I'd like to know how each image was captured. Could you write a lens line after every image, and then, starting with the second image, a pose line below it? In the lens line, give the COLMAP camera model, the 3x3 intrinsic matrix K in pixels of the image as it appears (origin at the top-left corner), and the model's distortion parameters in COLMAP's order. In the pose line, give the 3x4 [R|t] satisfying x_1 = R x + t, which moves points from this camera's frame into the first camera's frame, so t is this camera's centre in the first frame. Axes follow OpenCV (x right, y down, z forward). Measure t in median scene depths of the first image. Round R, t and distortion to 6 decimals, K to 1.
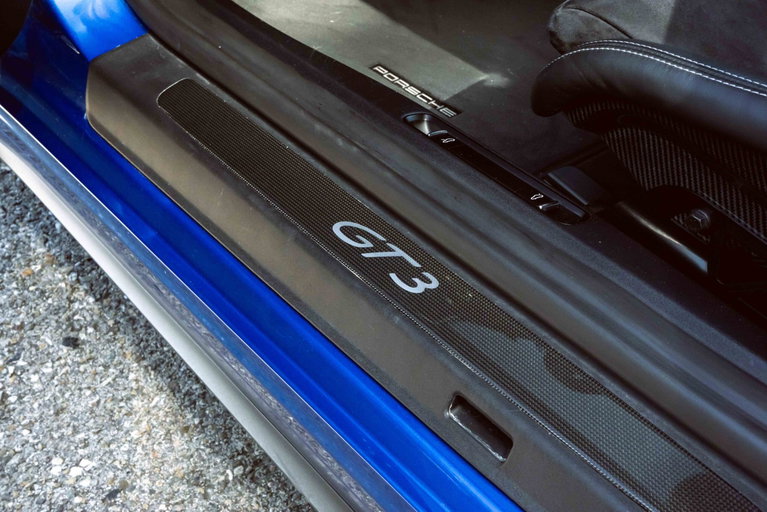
lens RADIAL K [[1094.9, 0, 385.0], [0, 1094.9, 256.3], [0, 0, 1]] dist [0.189108, 0.000000]
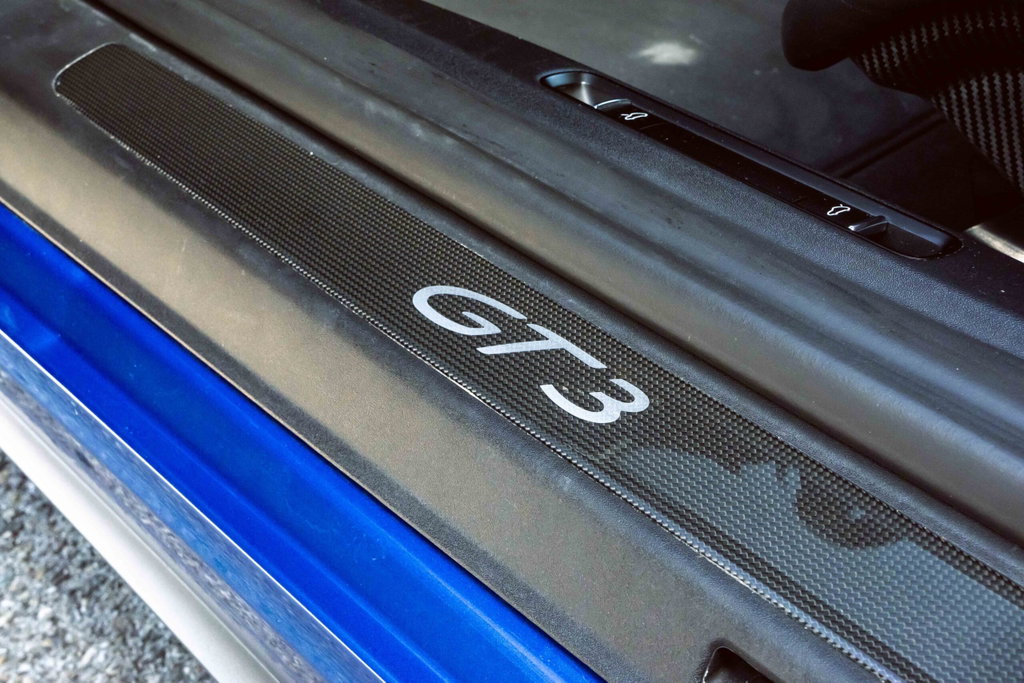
lens RADIAL K [[1461.8, 0, 515.4], [0, 1461.8, 341.2], [0, 0, 1]] dist [0.189108, 0.000000]
pose [[0.997847, -0.049717, 0.042763, -0.029822], [0.051161, 0.998133, -0.033362, 0.015636], [-0.041024, 0.035478, 0.998528, 0.337086]]
